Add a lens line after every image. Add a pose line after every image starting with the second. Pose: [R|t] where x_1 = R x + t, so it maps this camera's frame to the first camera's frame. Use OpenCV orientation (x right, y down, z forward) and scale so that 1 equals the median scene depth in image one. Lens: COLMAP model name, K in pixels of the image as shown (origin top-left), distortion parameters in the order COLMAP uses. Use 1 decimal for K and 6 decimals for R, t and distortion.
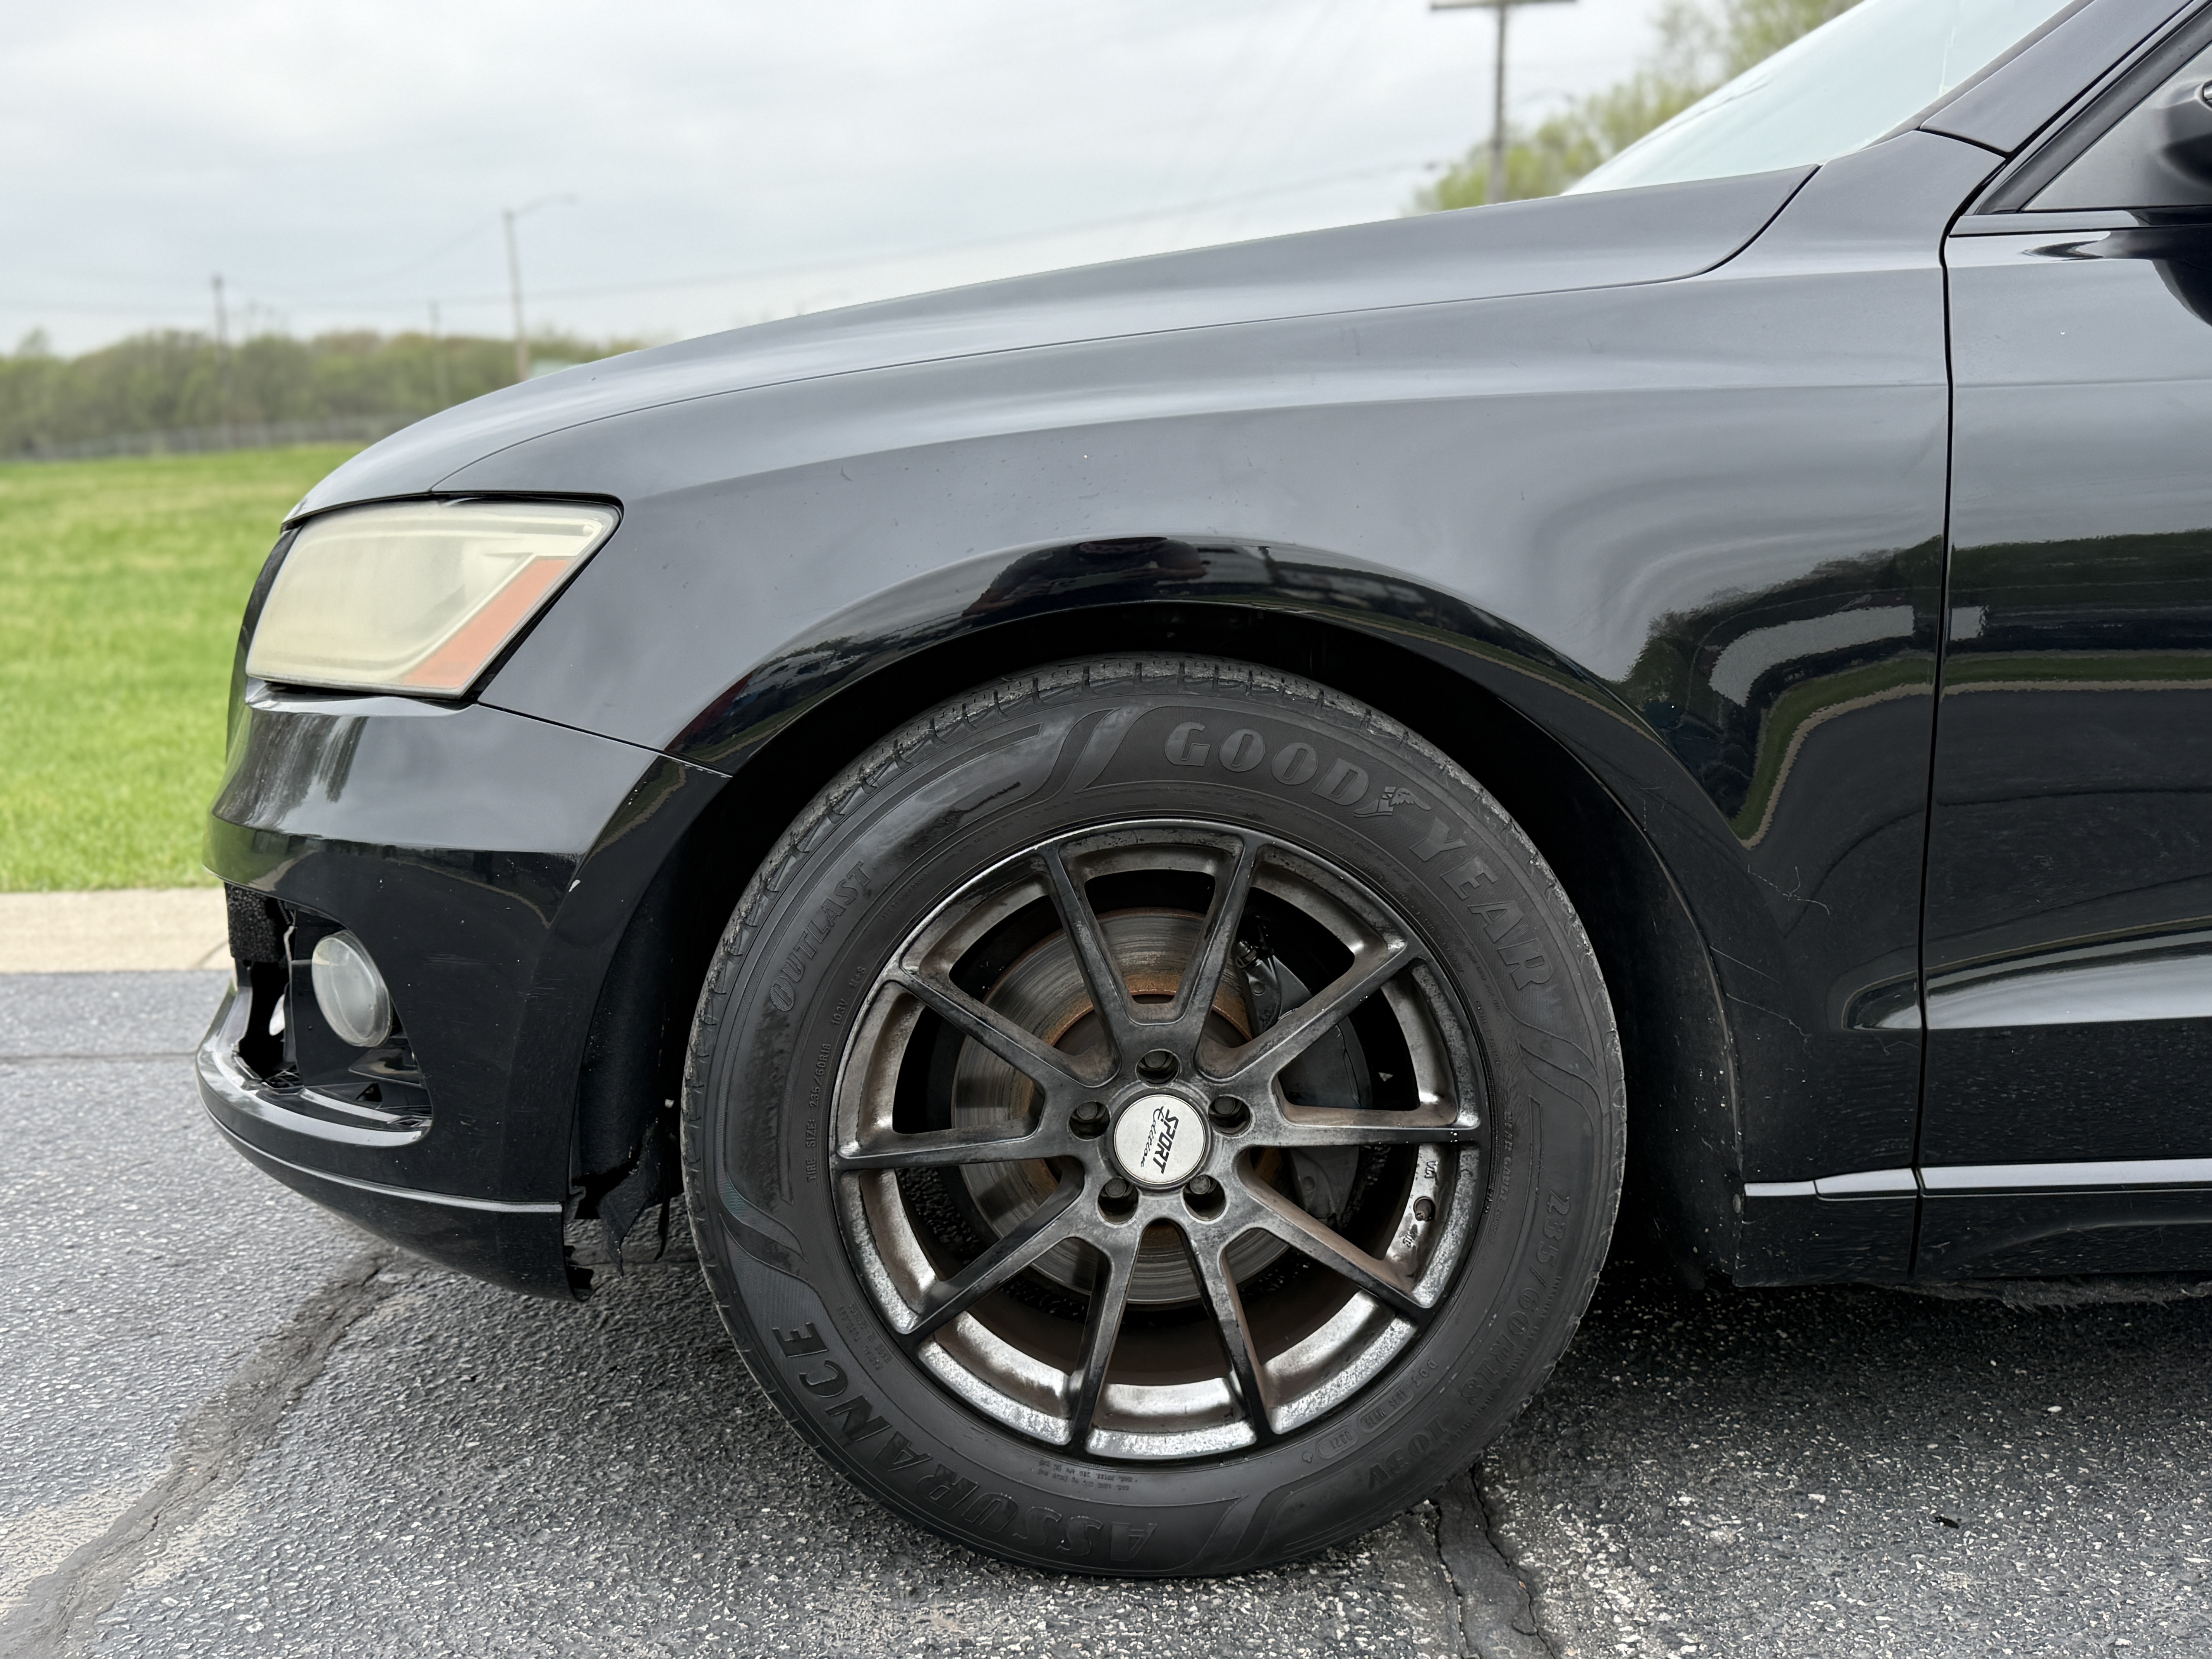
lens RADIAL K [[2022.4, 0, 1107.7], [0, 2022.4, 826.8], [0, 0, 1]] dist [0.111965, -0.210808]
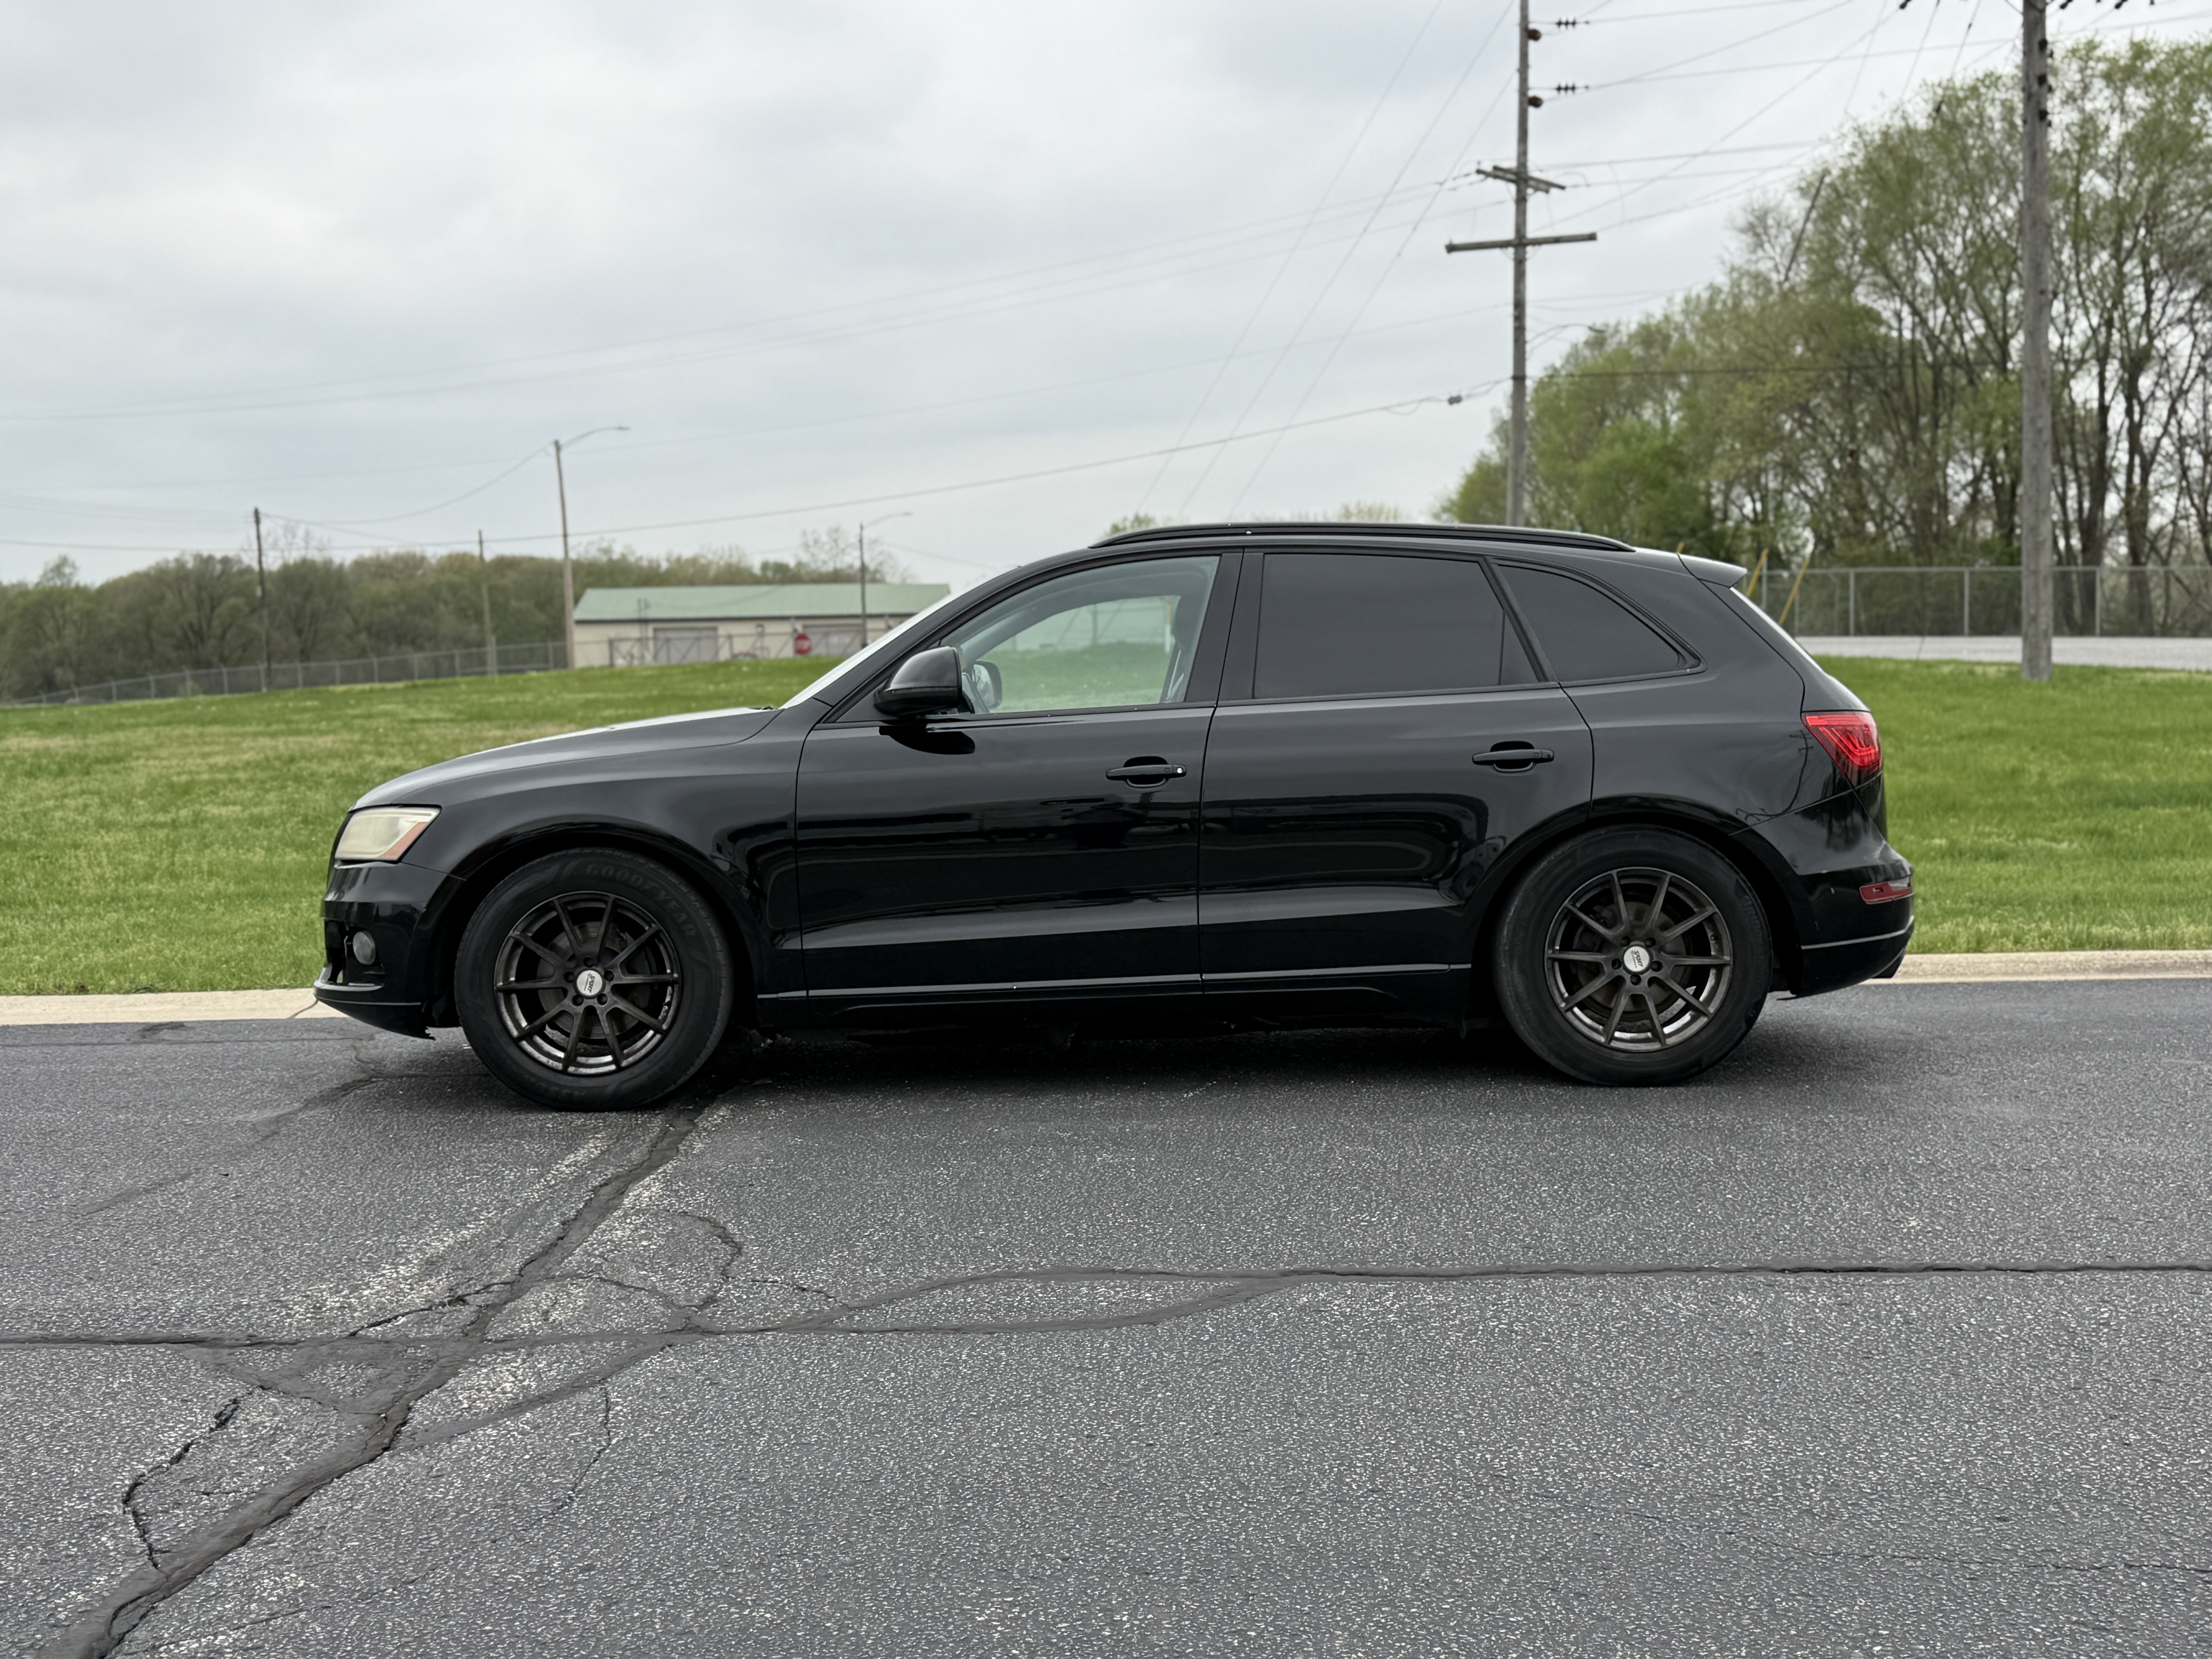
lens RADIAL K [[2297.6, 0, 1114.8], [0, 2297.6, 832.4], [0, 0, 1]] dist [0.150337, -0.320928]
pose [[0.998776, -0.011018, -0.048218, 1.093885], [0.005638, 0.993882, -0.110307, 0.330153], [0.049139, 0.109901, 0.992727, -2.873995]]
